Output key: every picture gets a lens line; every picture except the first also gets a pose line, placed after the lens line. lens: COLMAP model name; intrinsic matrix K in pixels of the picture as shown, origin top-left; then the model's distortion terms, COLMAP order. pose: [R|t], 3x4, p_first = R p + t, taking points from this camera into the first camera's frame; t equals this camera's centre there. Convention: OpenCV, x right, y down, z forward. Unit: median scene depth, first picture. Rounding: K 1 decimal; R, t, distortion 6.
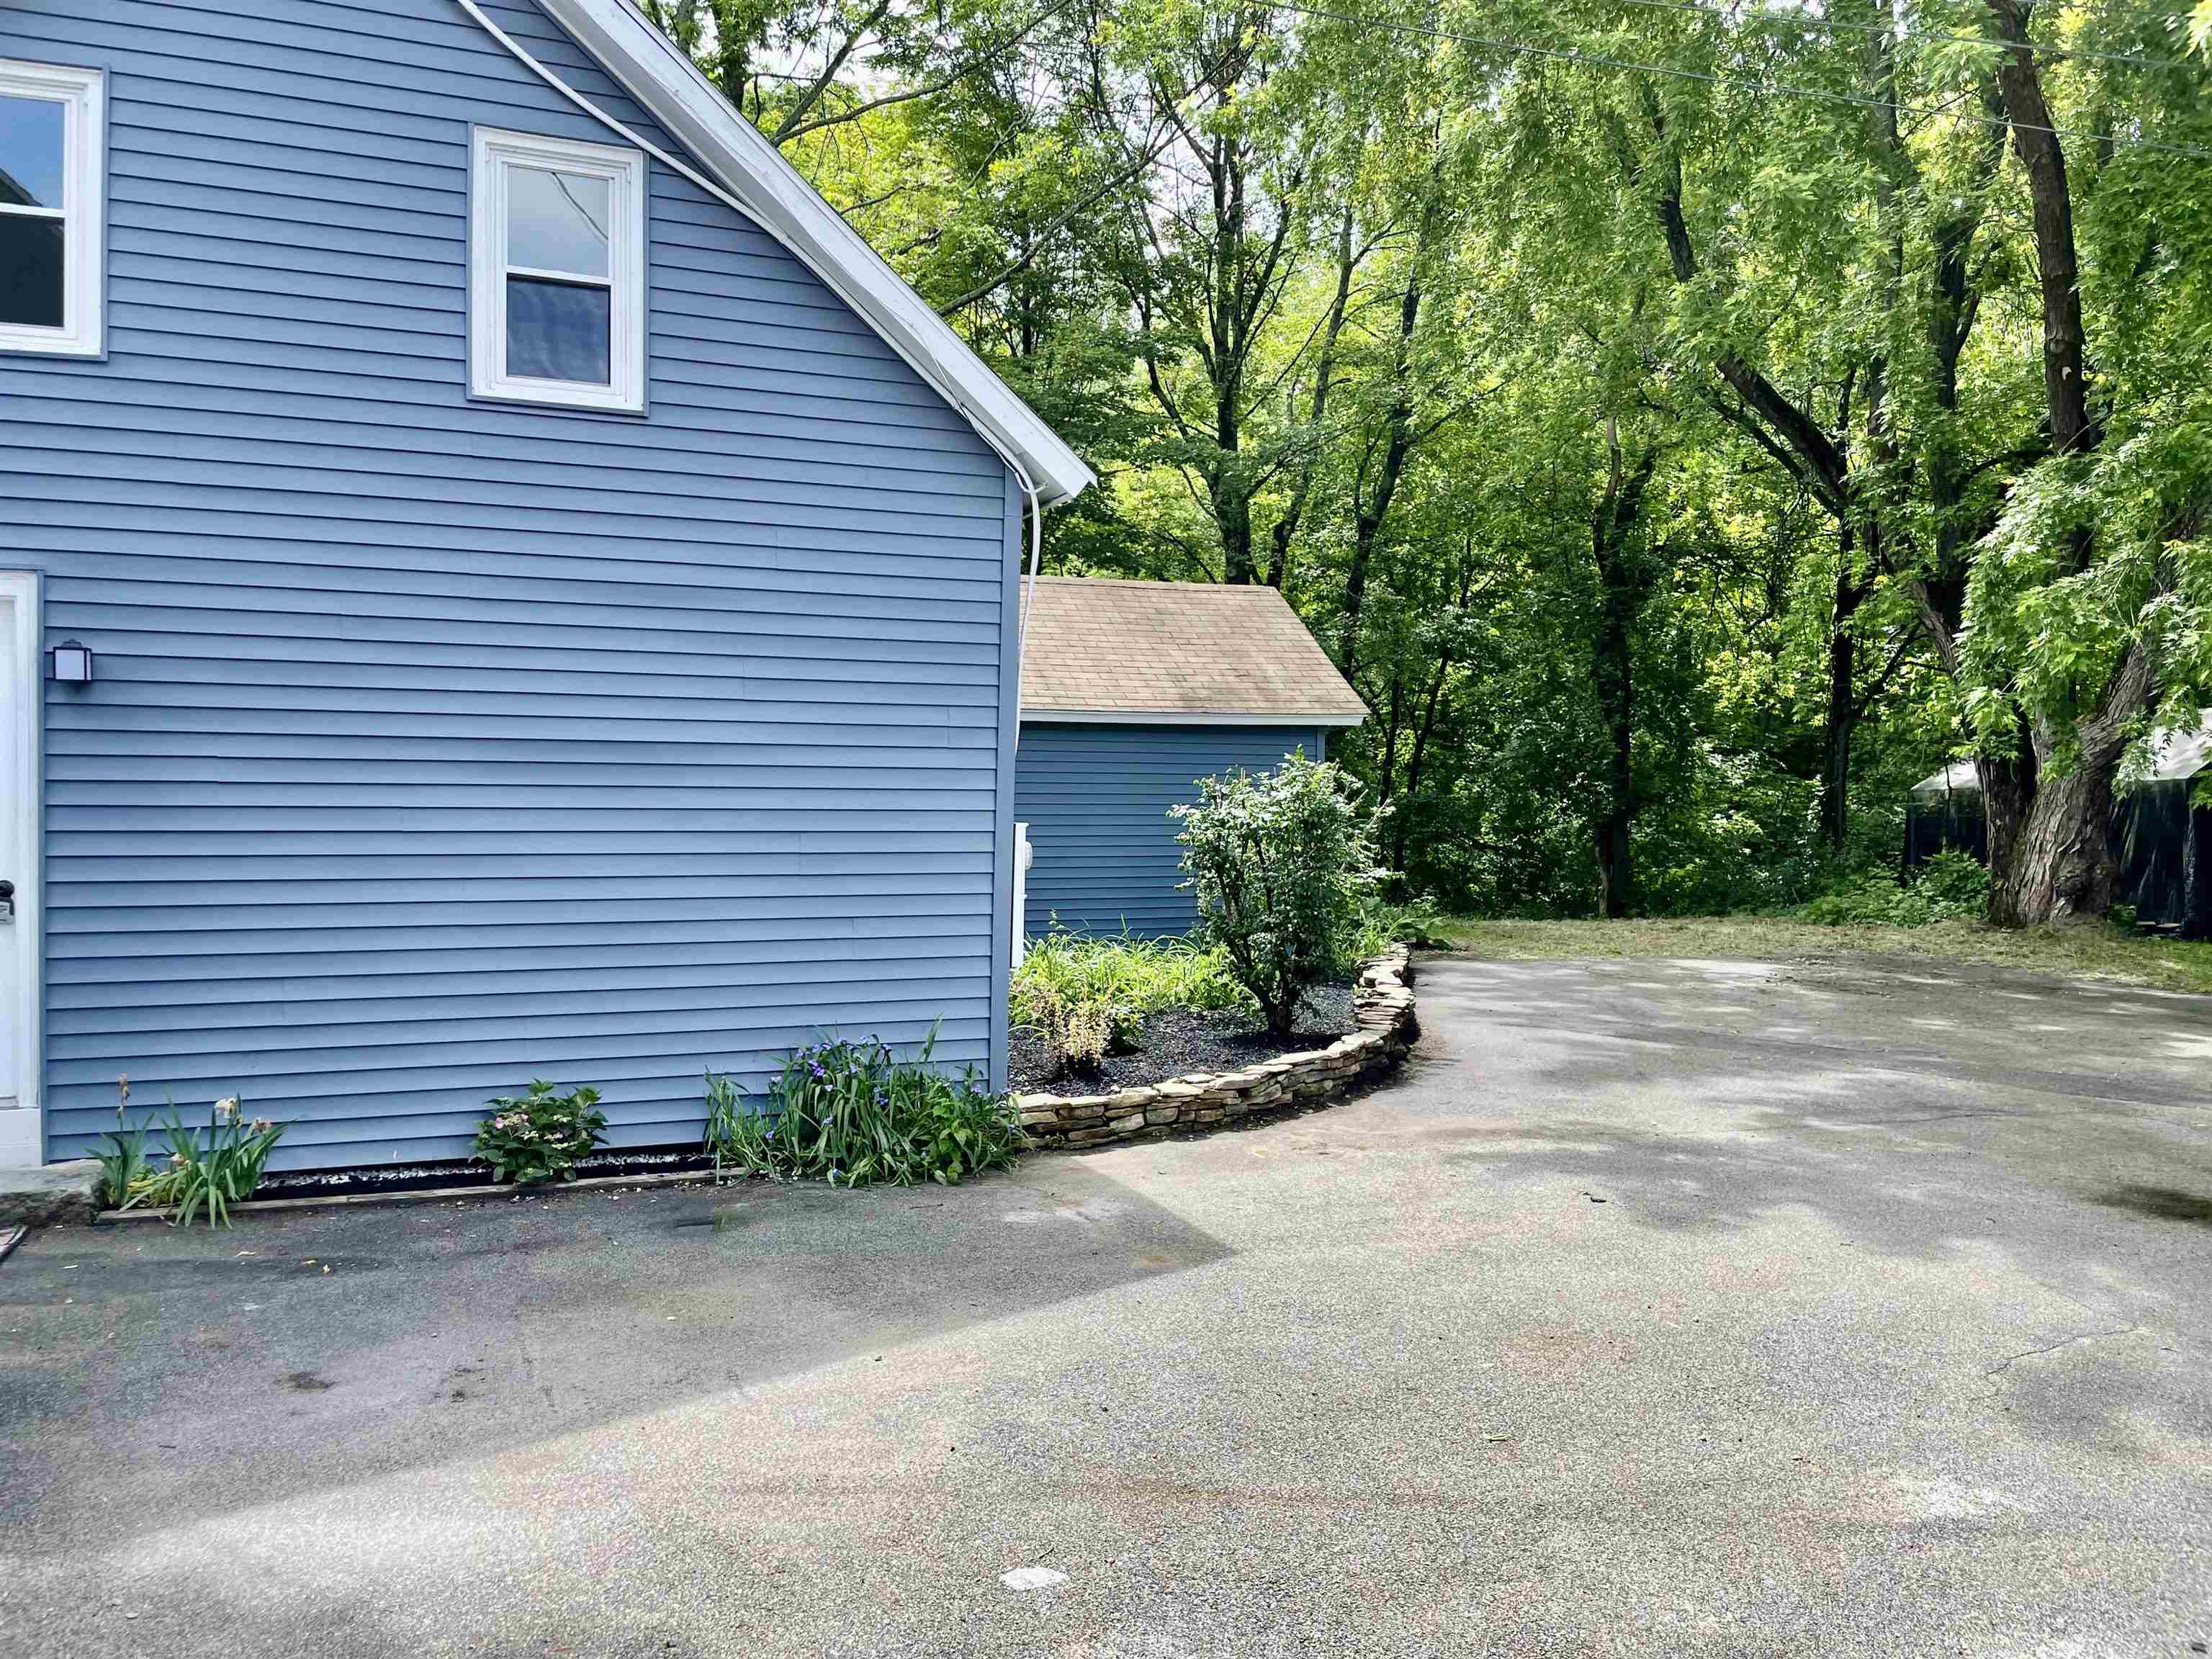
lens RADIAL K [[1692.4, 0, 1110.6], [0, 1692.4, 823.2], [0, 0, 1]] dist [0.110700, -0.185436]
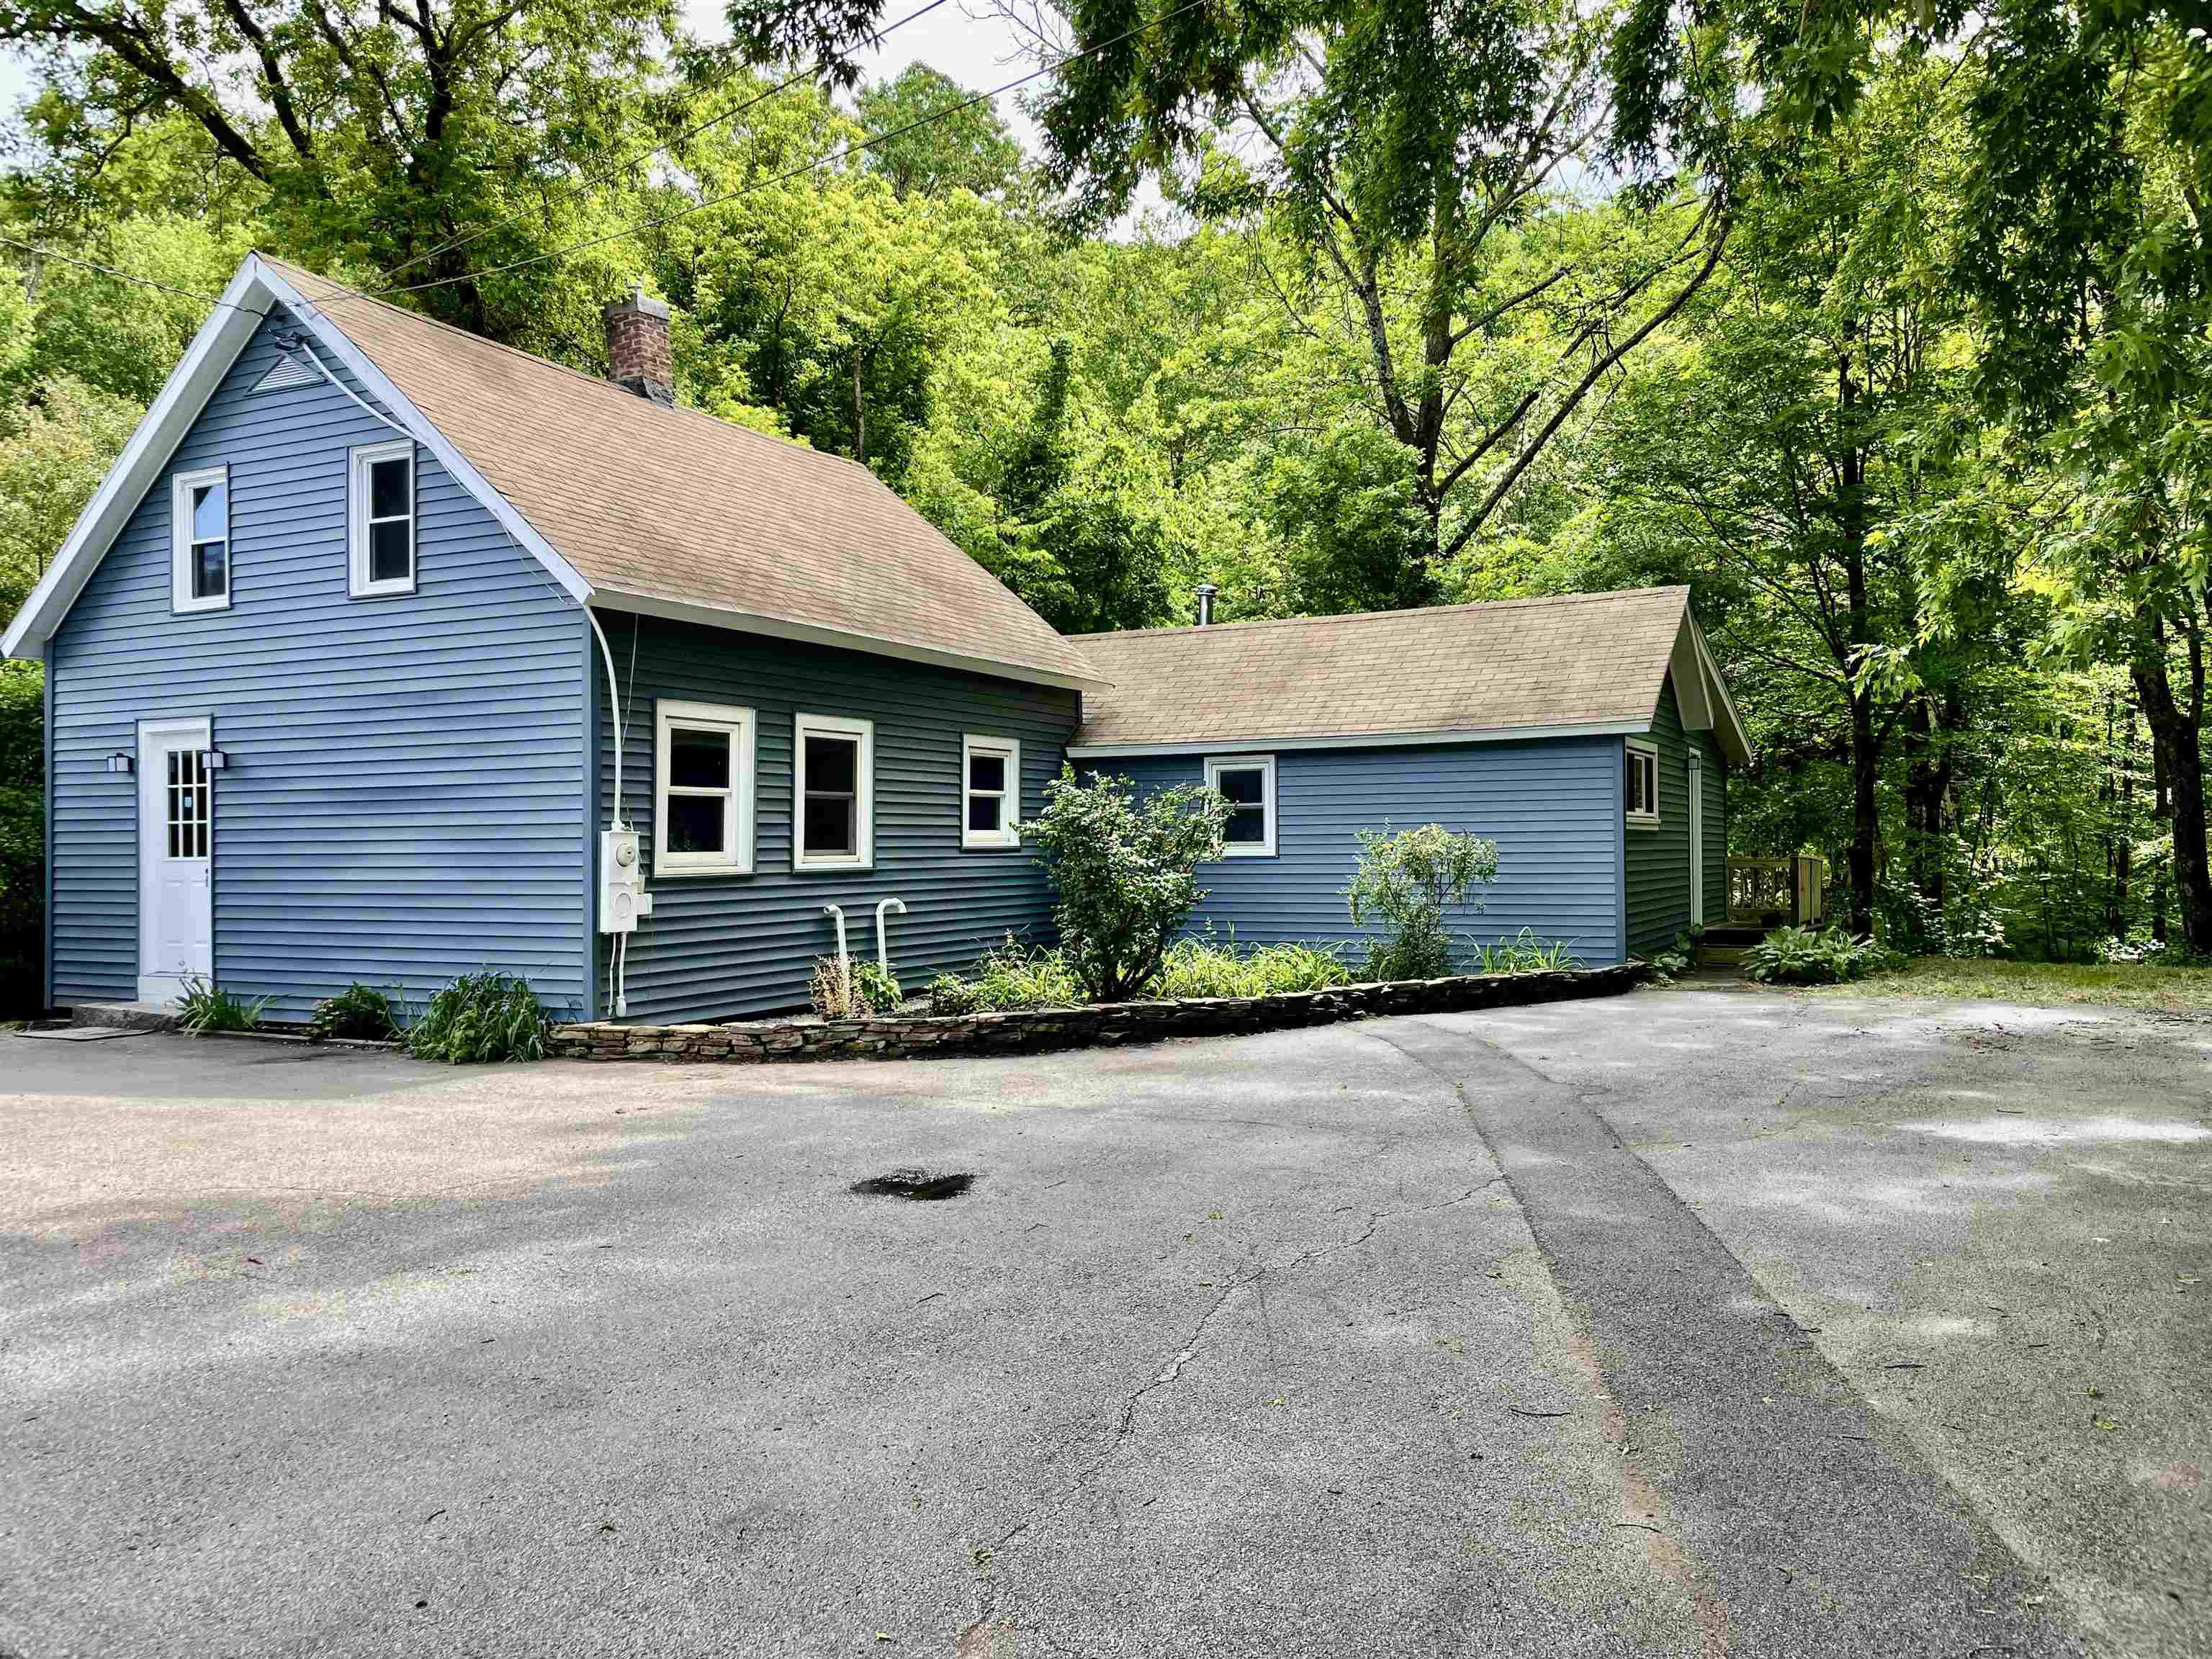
lens RADIAL K [[1692.4, 0, 1110.6], [0, 1692.4, 823.2], [0, 0, 1]] dist [0.110700, -0.185436]
pose [[0.664692, -0.019549, -0.746861, 1.430957], [0.007543, 0.999782, -0.019457, 0.025551], [0.747079, 0.007299, 0.664695, 0.389560]]
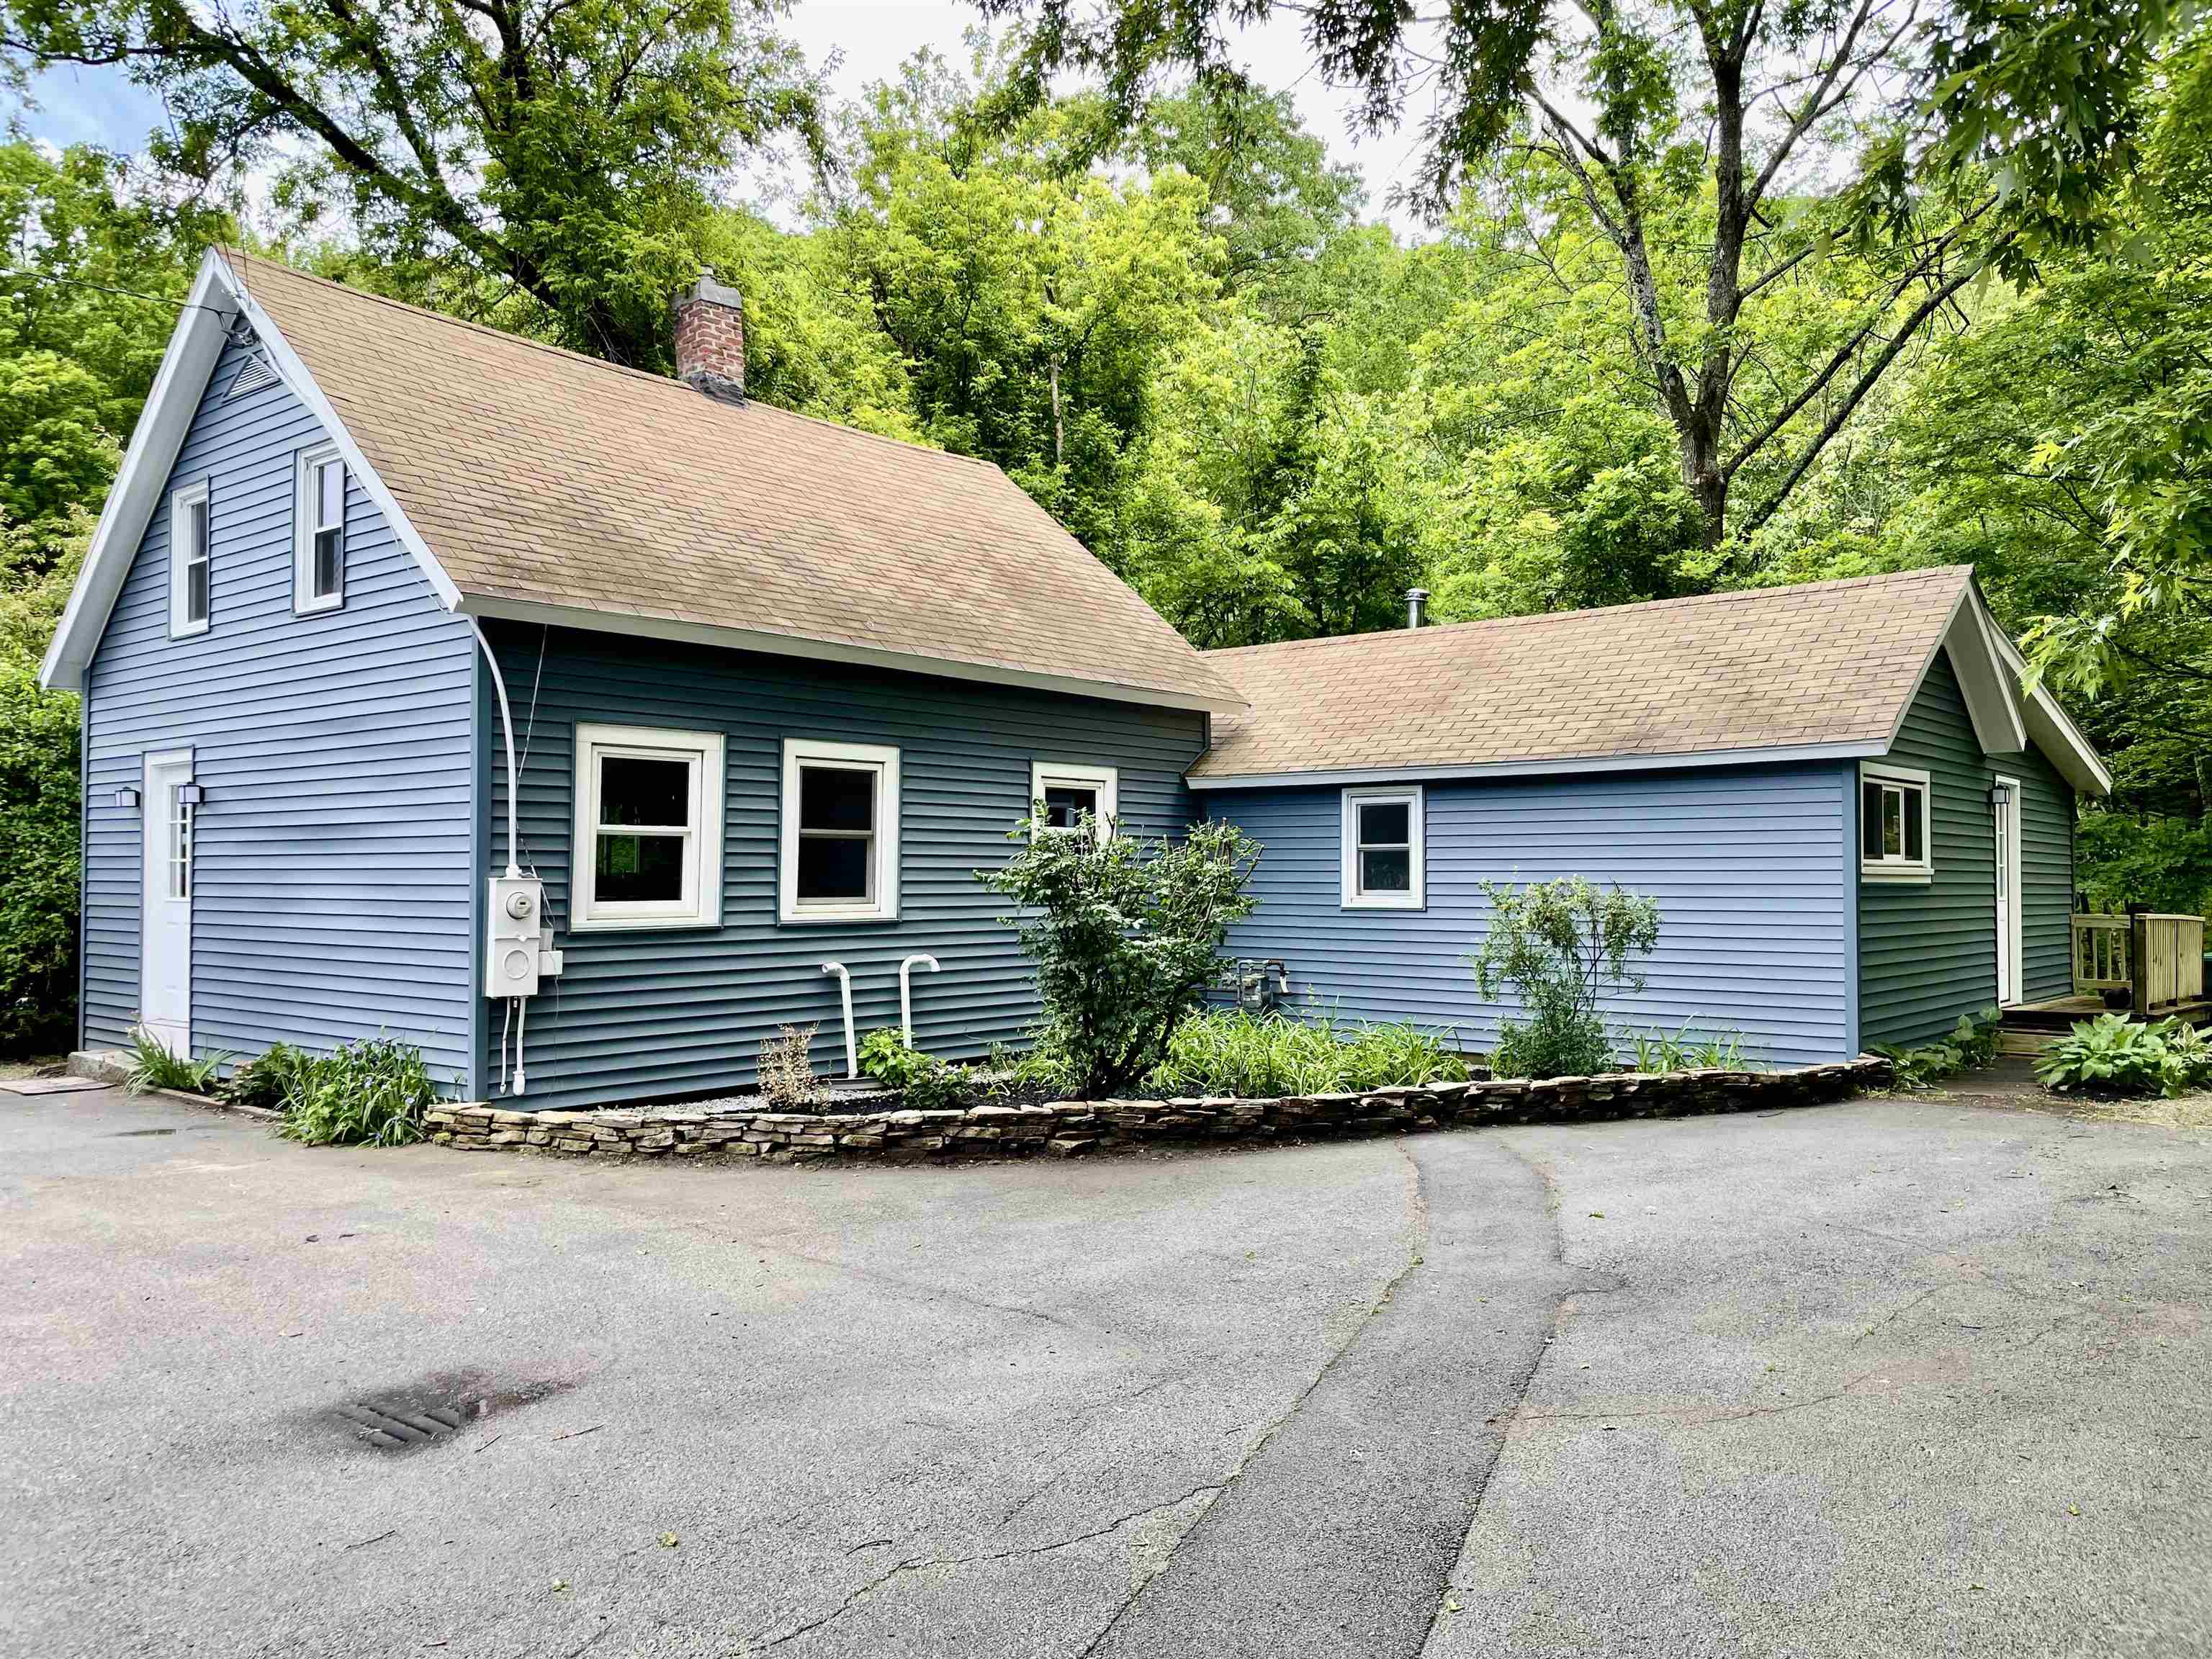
lens RADIAL K [[1692.4, 0, 1110.6], [0, 1692.4, 823.2], [0, 0, 1]] dist [0.110700, -0.185436]
pose [[0.478621, -0.030363, -0.877496, 1.362042], [-0.004063, 0.999315, -0.036794, 0.003364], [0.878012, 0.021175, 0.478170, 0.870938]]
